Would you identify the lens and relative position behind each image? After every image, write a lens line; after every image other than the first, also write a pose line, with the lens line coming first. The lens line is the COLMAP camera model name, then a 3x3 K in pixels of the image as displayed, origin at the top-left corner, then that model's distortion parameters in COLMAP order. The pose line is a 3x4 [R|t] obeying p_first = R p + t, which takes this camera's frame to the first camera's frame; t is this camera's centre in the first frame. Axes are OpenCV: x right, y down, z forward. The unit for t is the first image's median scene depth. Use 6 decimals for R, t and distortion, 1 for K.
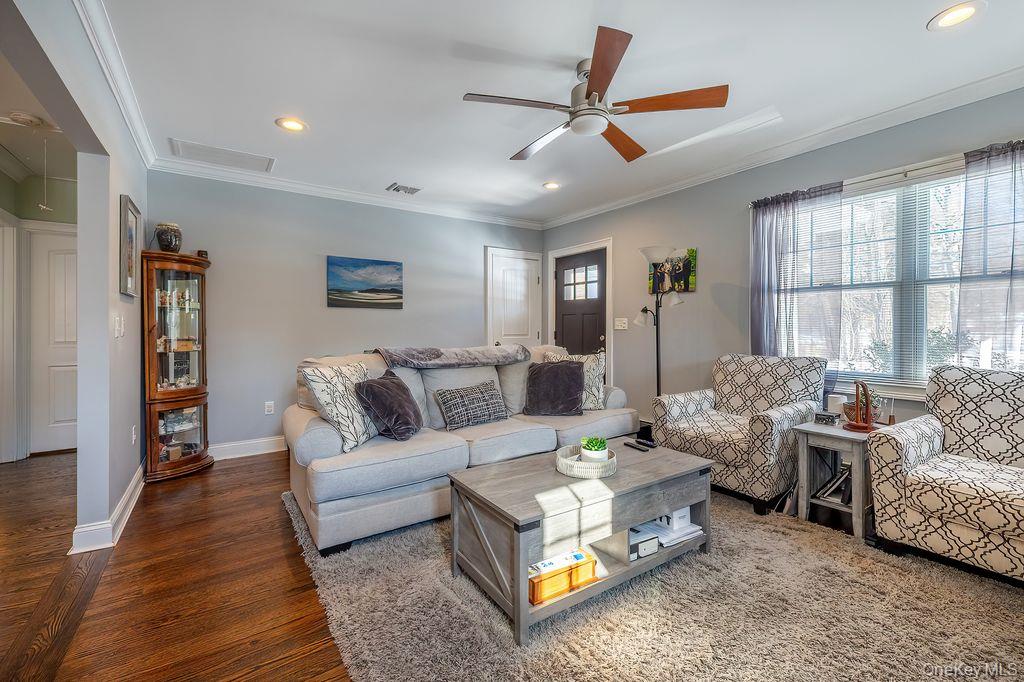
lens RADIAL K [[434.1, 0, 511.6], [0, 434.1, 326.4], [0, 0, 1]] dist [0.000070, -0.000067]
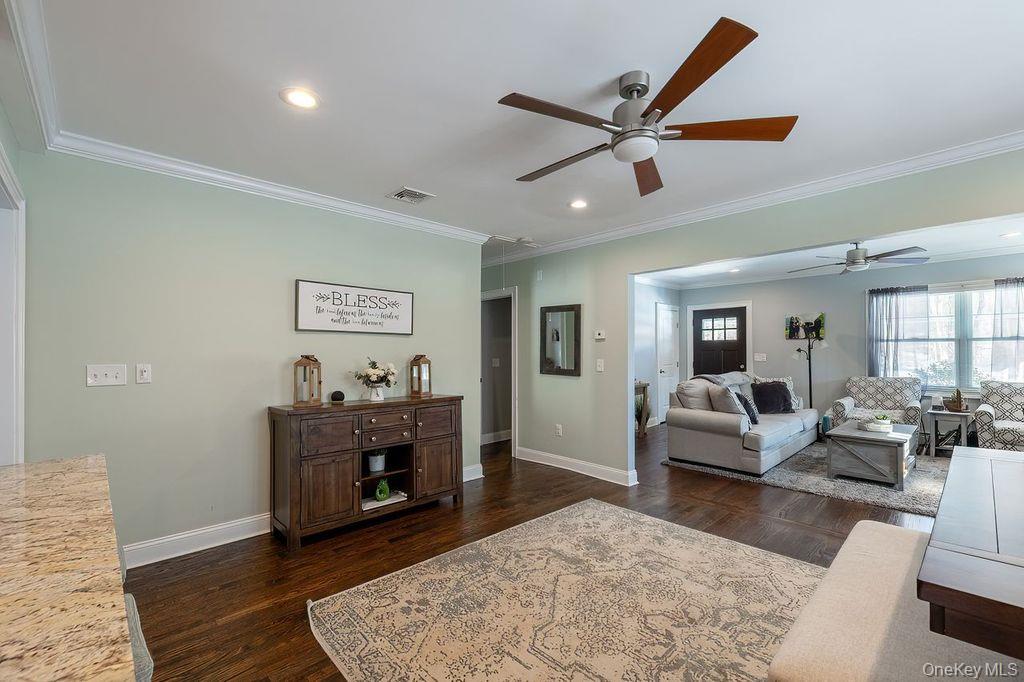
lens RADIAL K [[431.7, 0, 517.1], [0, 431.7, 348.3], [0, 0, 1]] dist [-0.000106, -0.000076]
pose [[0.986021, 0.000725, 0.166618, -1.142246], [0.000472, 0.999974, -0.007145, -0.037408], [-0.166619, 0.007124, 0.985996, -0.486685]]
